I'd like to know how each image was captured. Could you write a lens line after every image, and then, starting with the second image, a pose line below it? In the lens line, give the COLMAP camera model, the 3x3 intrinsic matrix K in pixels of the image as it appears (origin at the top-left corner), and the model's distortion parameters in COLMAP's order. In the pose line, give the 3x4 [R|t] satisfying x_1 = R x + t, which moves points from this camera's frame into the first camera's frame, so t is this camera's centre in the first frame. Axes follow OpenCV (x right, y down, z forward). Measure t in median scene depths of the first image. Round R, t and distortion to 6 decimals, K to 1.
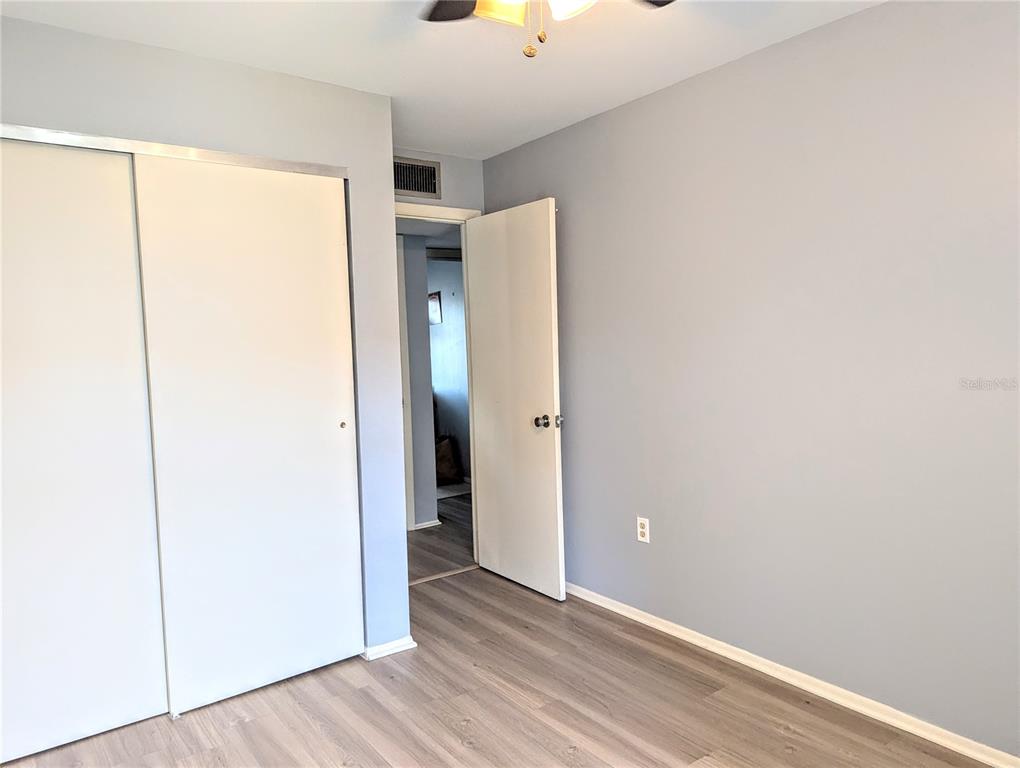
lens RADIAL K [[715.6, 0, 509.8], [0, 715.6, 381.4], [0, 0, 1]] dist [-0.000816, -0.003997]
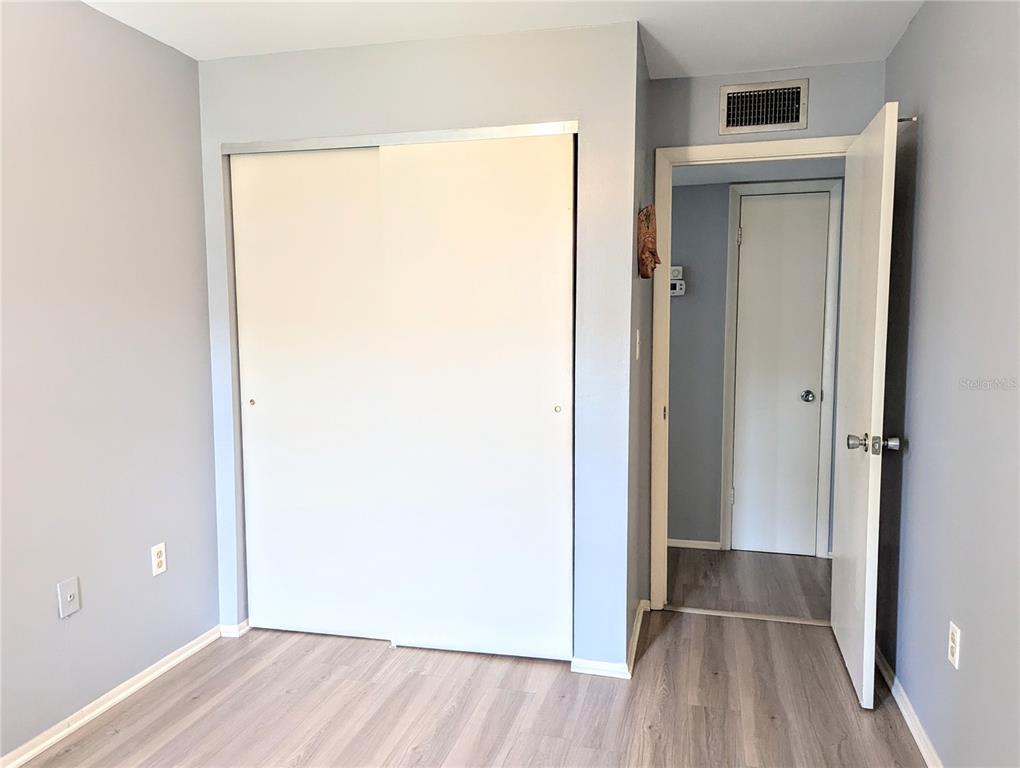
lens RADIAL K [[760.6, 0, 510.3], [0, 760.6, 388.5], [0, 0, 1]] dist [0.029964, -0.002742]
pose [[0.626399, 0.099266, -0.773156, 0.475317], [-0.062704, 0.995061, 0.076955, -0.035446], [0.776976, 0.000275, 0.629530, 0.339236]]
